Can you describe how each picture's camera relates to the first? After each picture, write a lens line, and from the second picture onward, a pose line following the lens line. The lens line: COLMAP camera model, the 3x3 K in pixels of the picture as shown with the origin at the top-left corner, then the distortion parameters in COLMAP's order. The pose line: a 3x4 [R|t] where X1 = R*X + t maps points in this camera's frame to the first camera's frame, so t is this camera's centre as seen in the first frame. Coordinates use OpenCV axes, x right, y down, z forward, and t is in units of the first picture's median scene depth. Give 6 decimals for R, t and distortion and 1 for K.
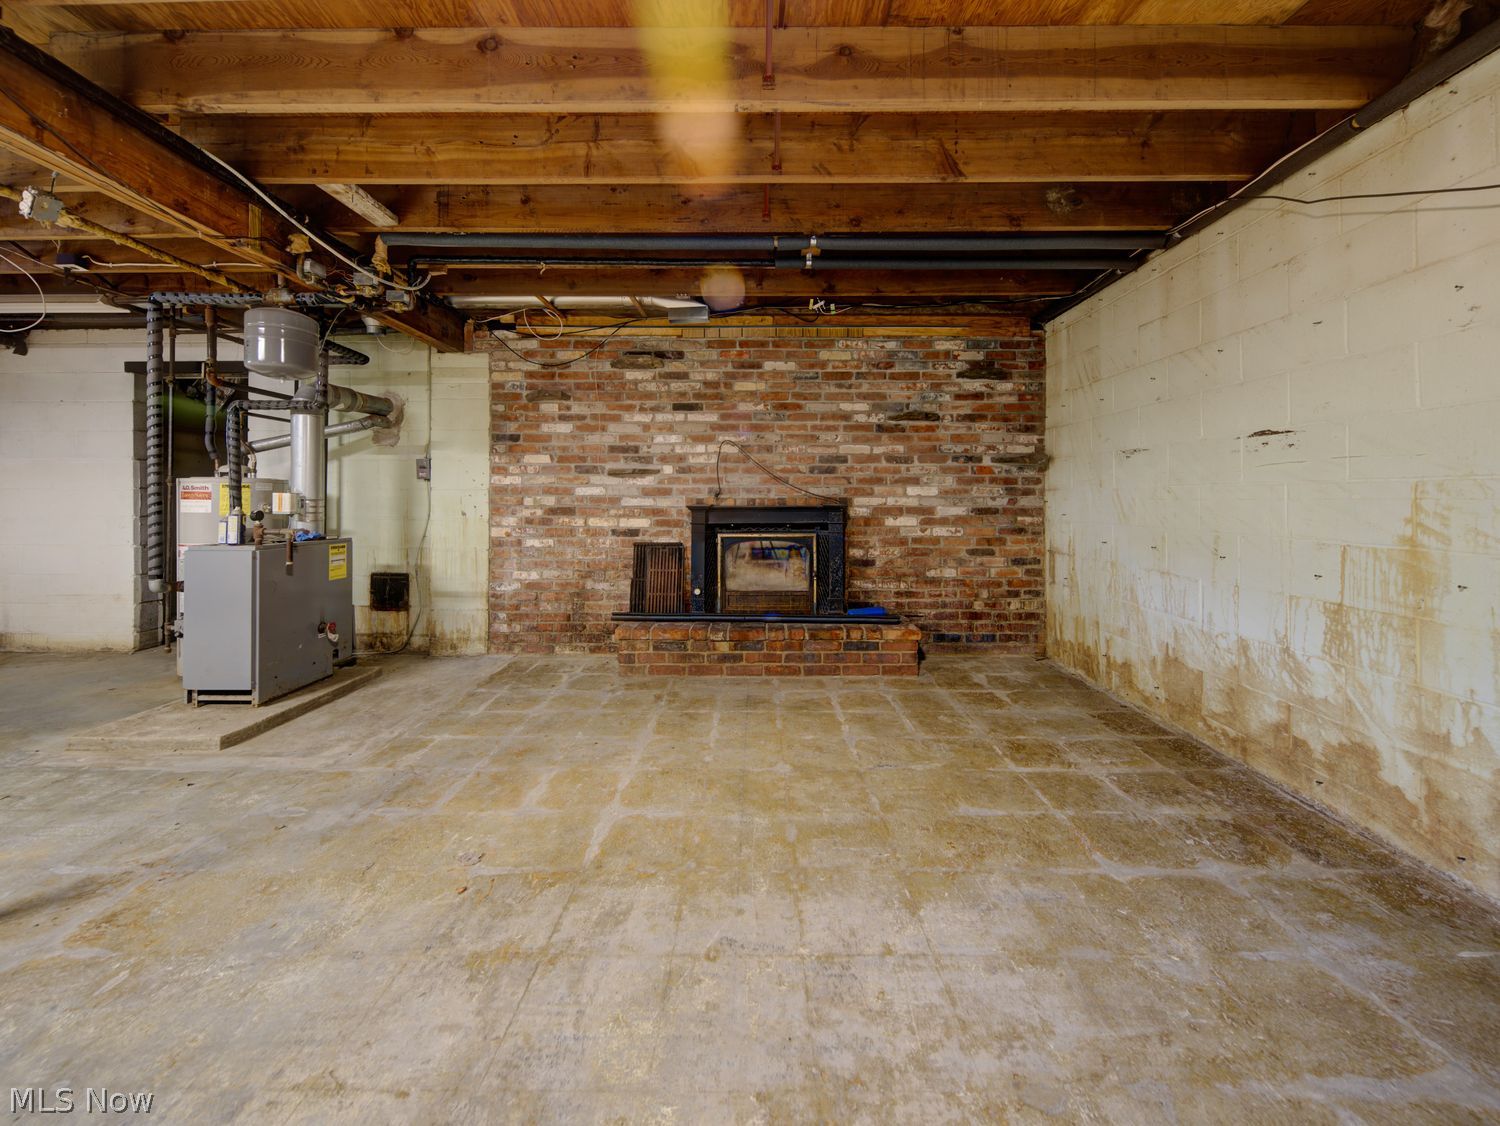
lens RADIAL K [[569.4, 0, 754.1], [0, 569.4, 498.6], [0, 0, 1]] dist [0.003077, -0.002042]
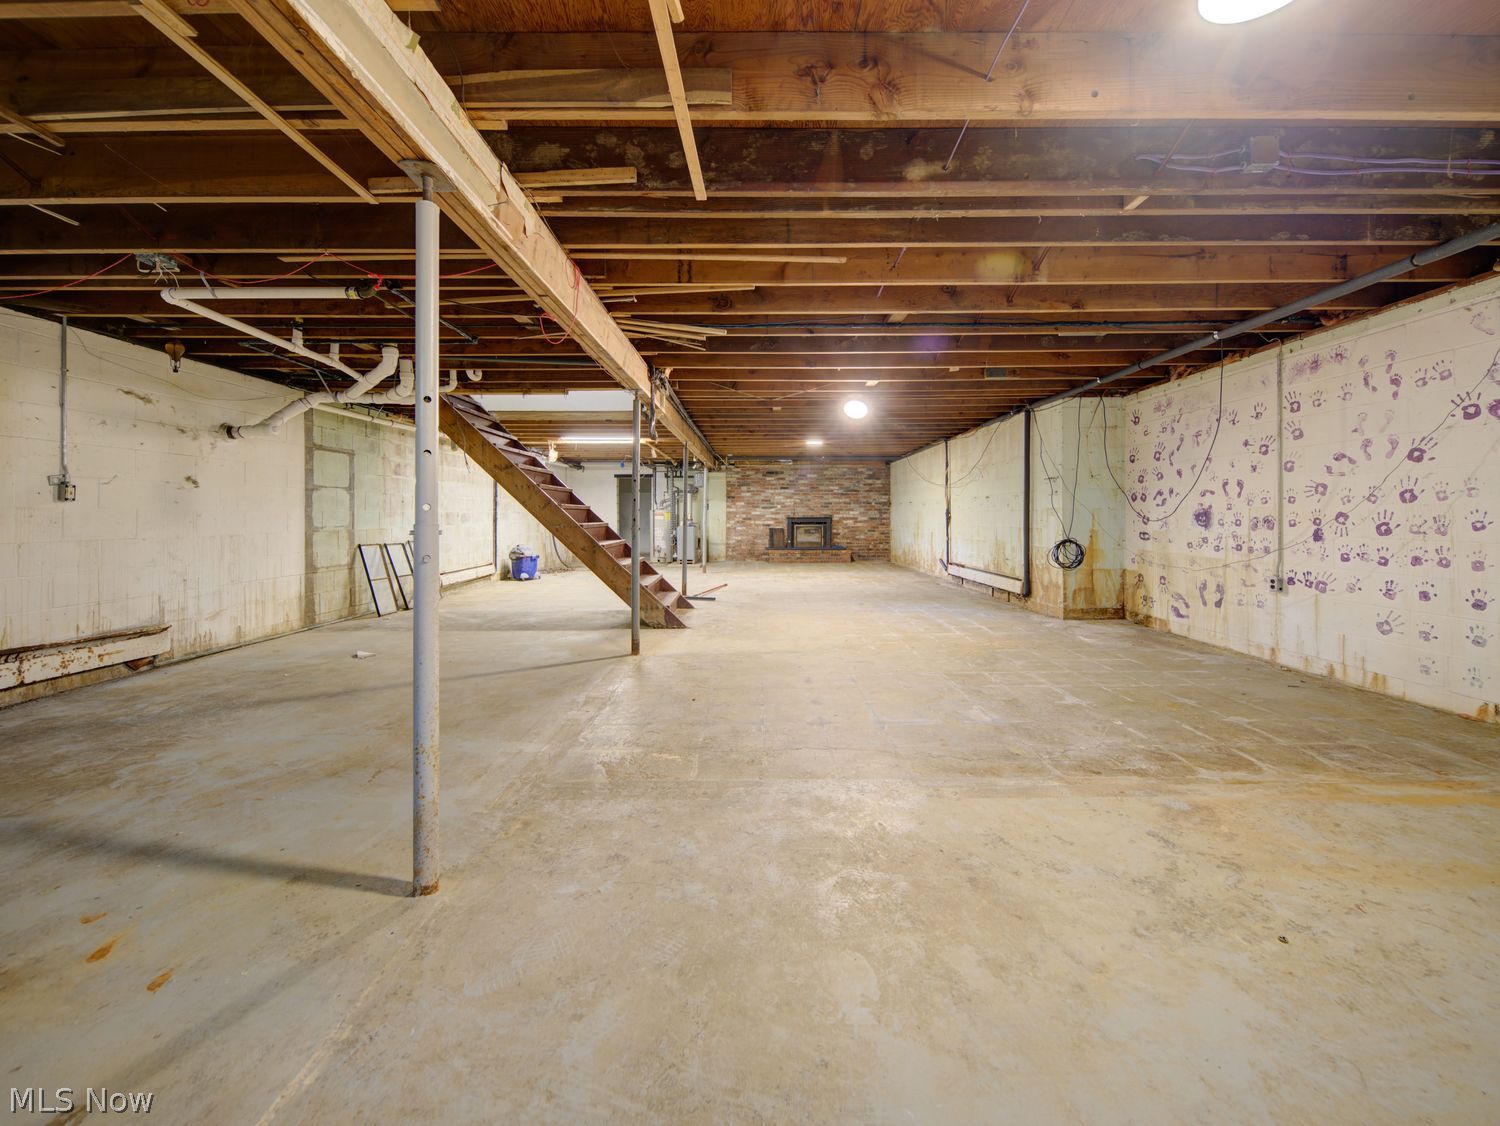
lens RADIAL K [[569.4, 0, 756.3], [0, 569.4, 513.2], [0, 0, 1]] dist [0.003077, -0.002042]
pose [[0.999924, -0.002630, 0.012026, -0.327100], [0.002637, 0.999996, -0.000552, -0.010212], [-0.012024, 0.000583, 0.999928, -2.377603]]
